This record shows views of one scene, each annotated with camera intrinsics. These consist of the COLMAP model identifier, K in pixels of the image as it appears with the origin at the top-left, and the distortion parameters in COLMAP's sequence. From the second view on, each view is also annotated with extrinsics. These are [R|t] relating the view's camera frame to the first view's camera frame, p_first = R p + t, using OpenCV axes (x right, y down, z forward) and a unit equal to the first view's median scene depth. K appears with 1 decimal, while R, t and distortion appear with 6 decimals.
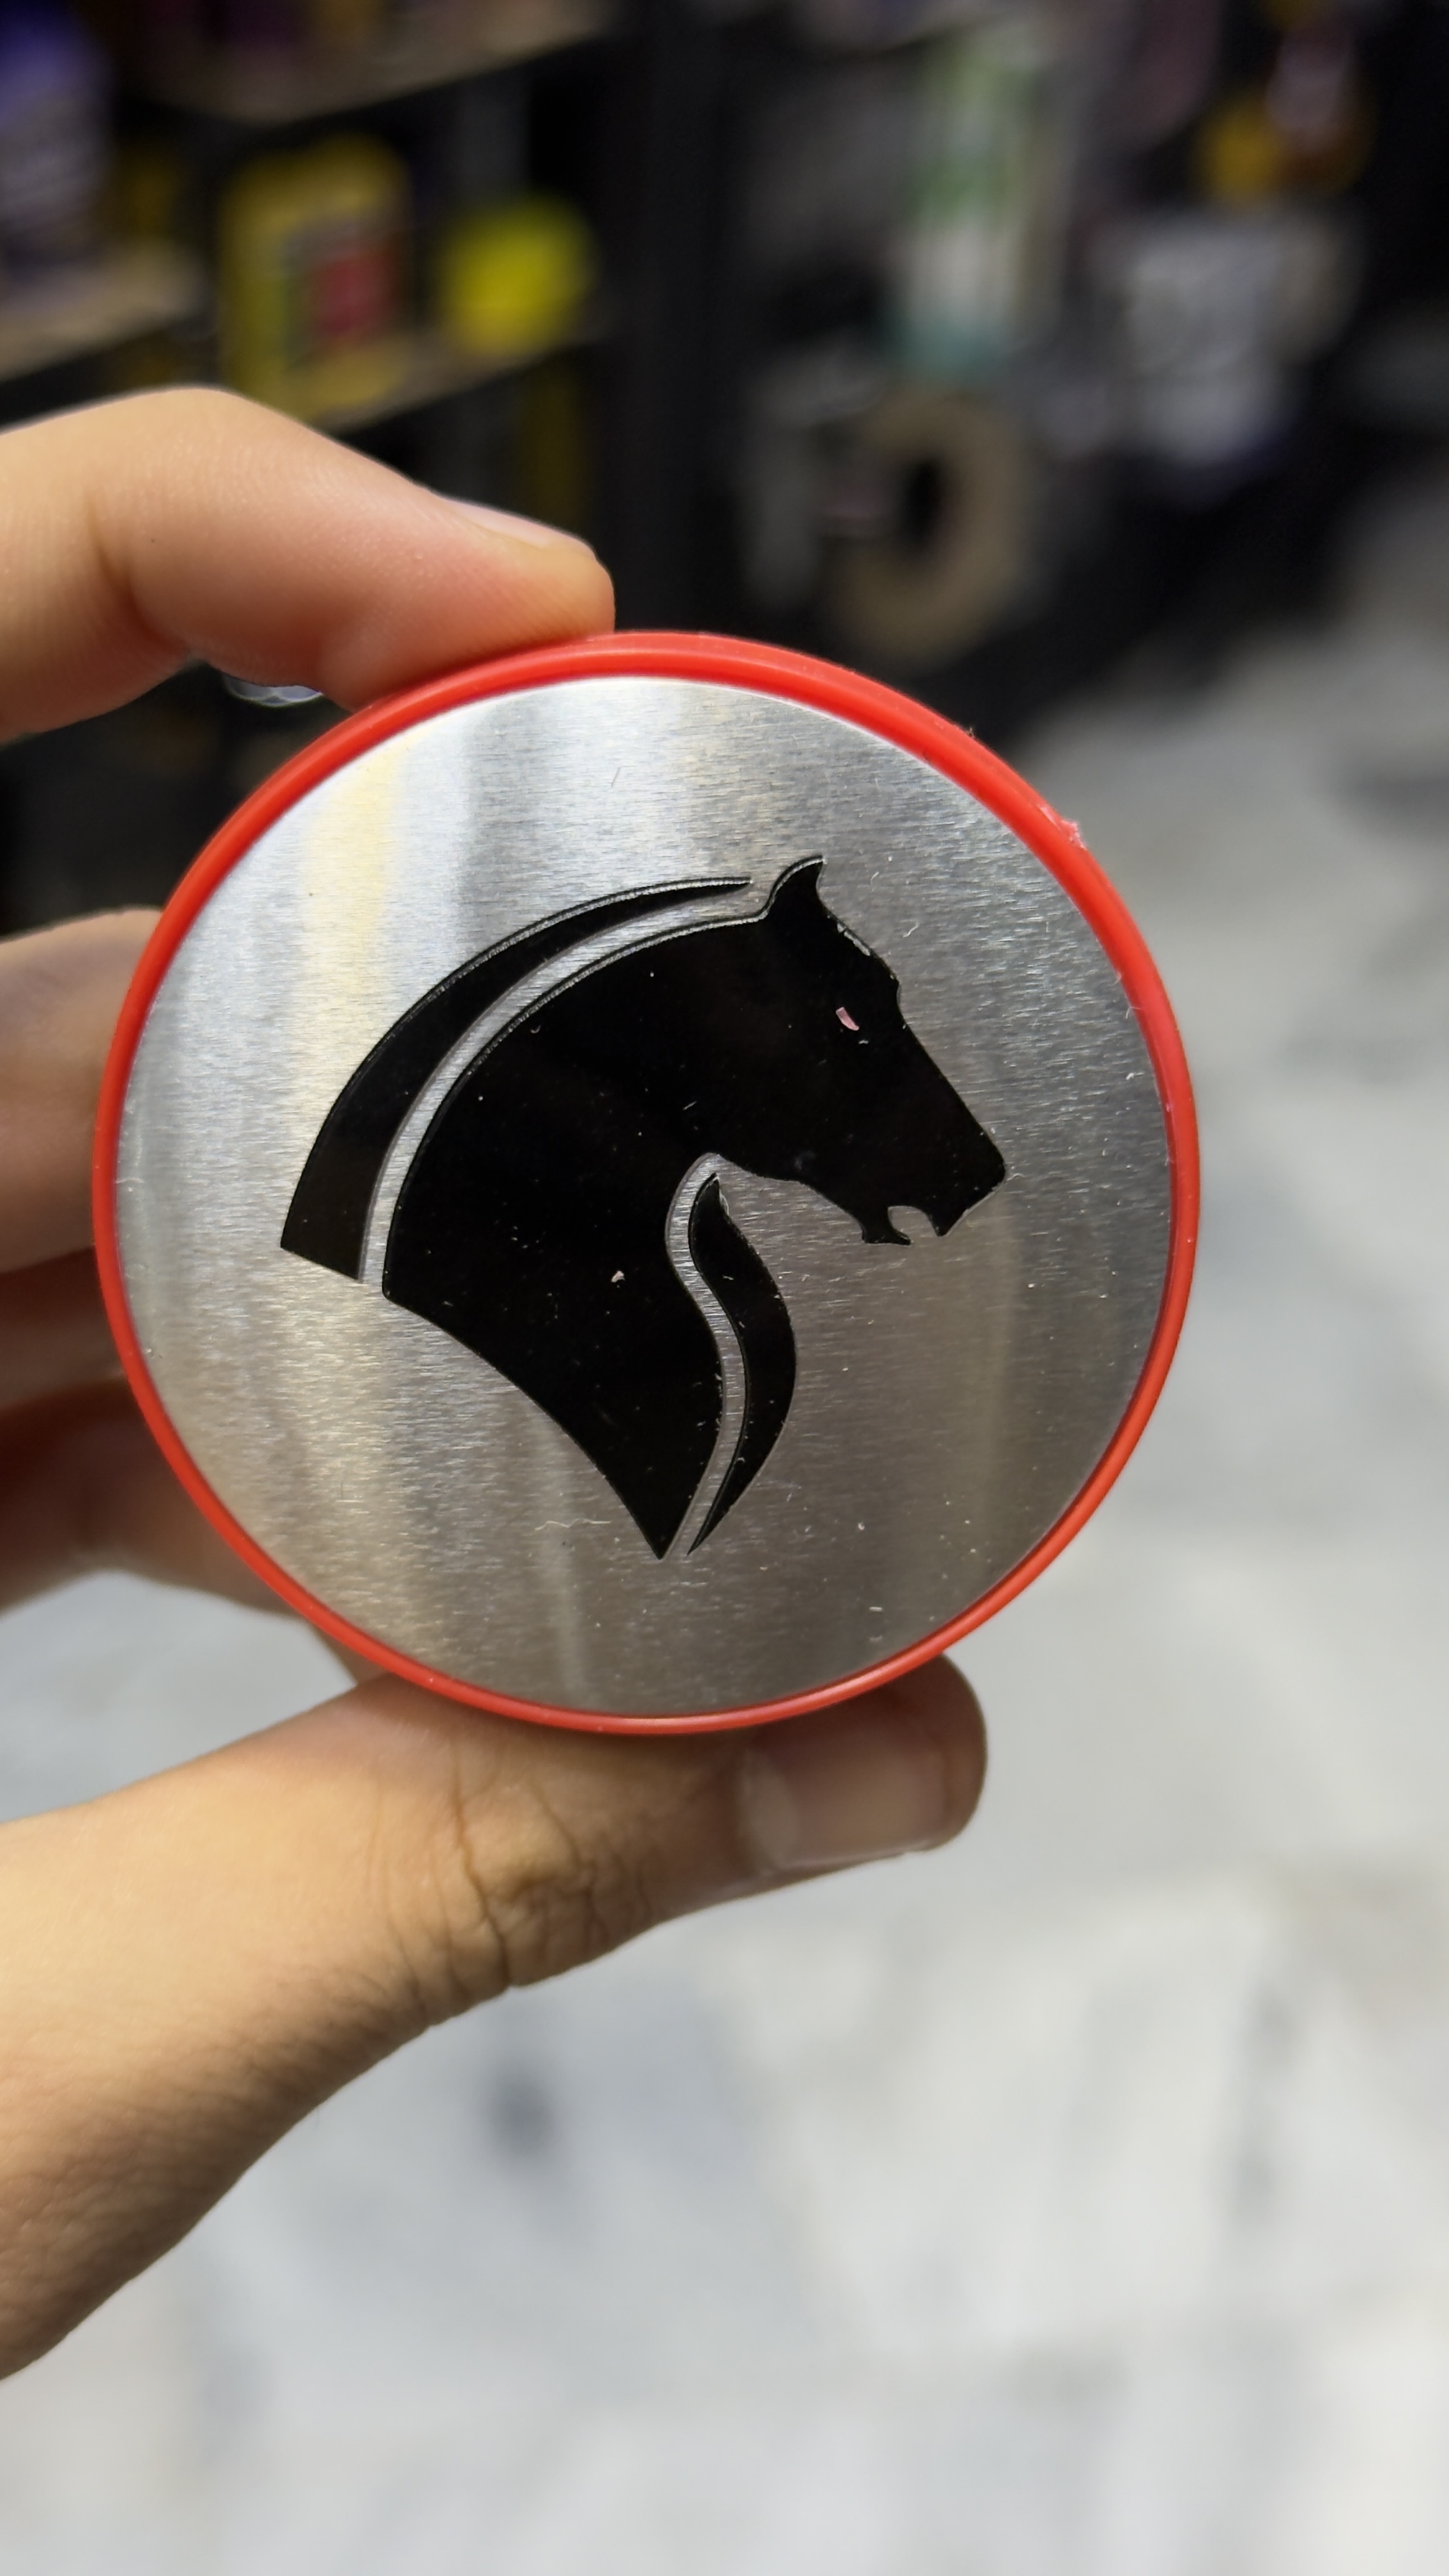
lens RADIAL K [[3624.2, 0, 724.5], [0, 3624.2, 1288.0], [0, 0, 1]] dist [-0.022318, -0.019797]
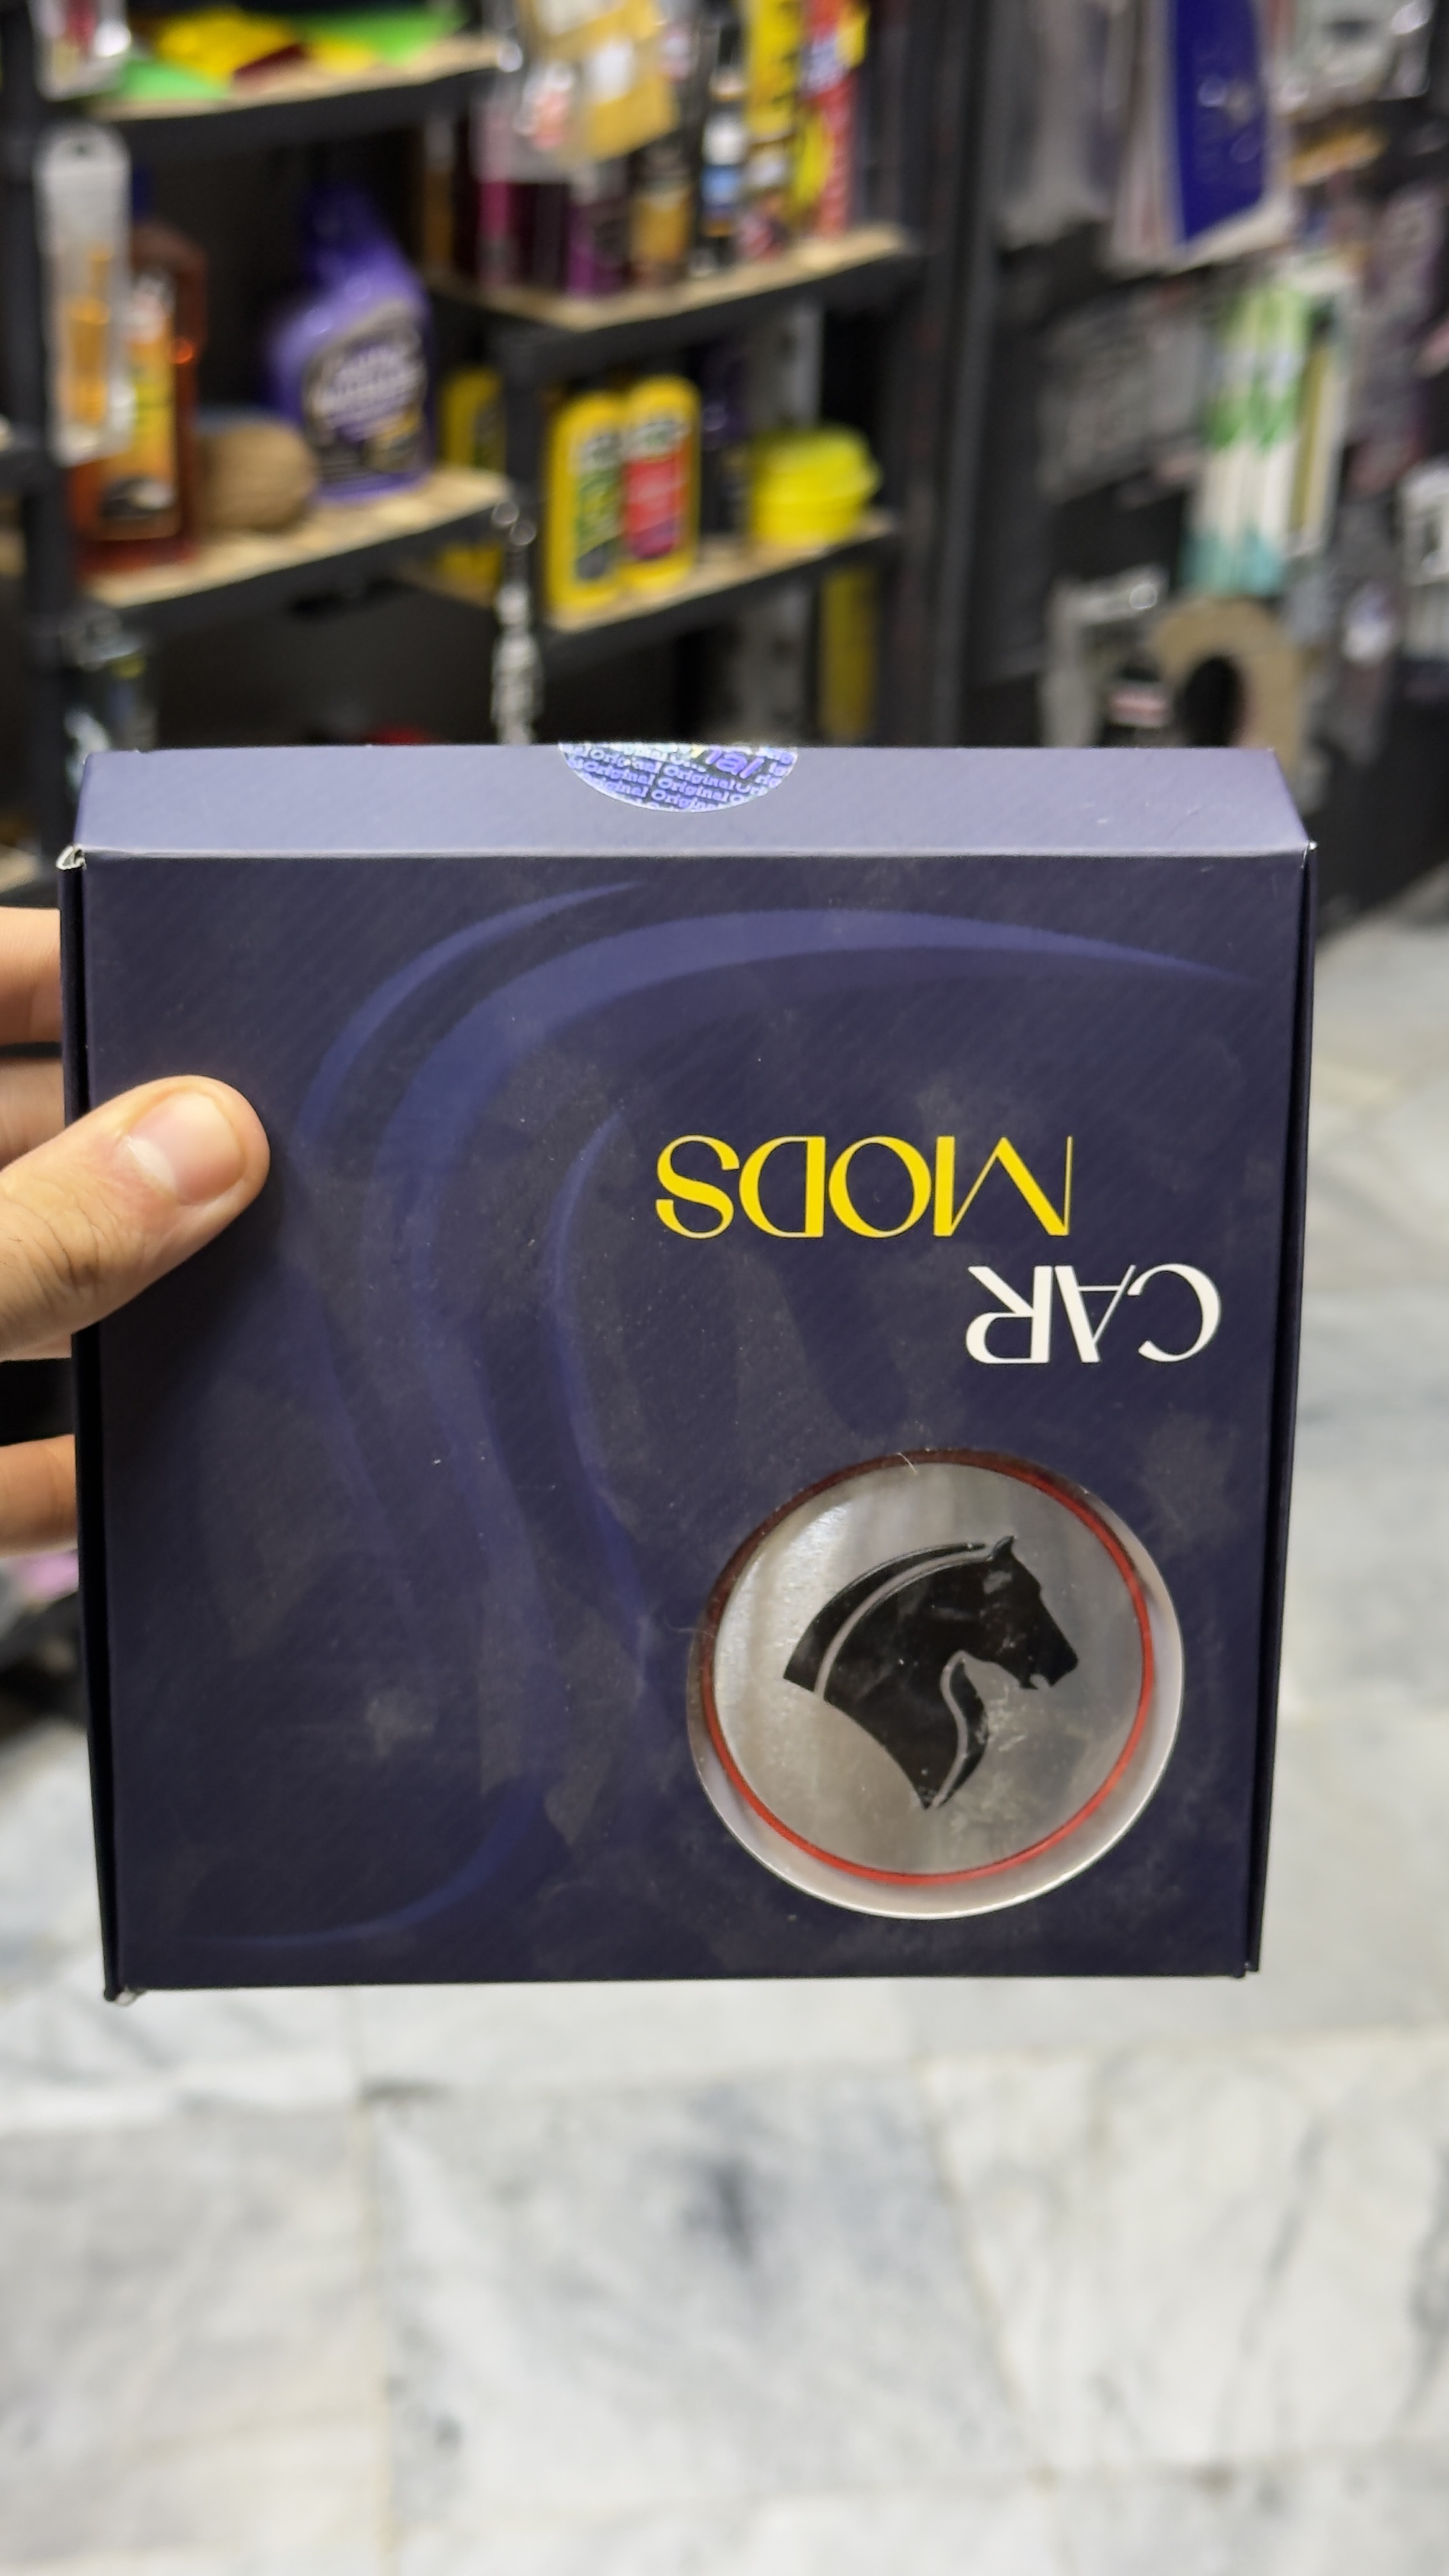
lens RADIAL K [[3624.2, 0, 724.5], [0, 3624.2, 1288.0], [0, 0, 1]] dist [-0.022318, -0.019797]
pose [[0.996355, 0.048006, -0.070511, -0.000297], [-0.051504, 0.997487, -0.048650, -0.025516], [0.067998, 0.052104, 0.996324, -0.242550]]
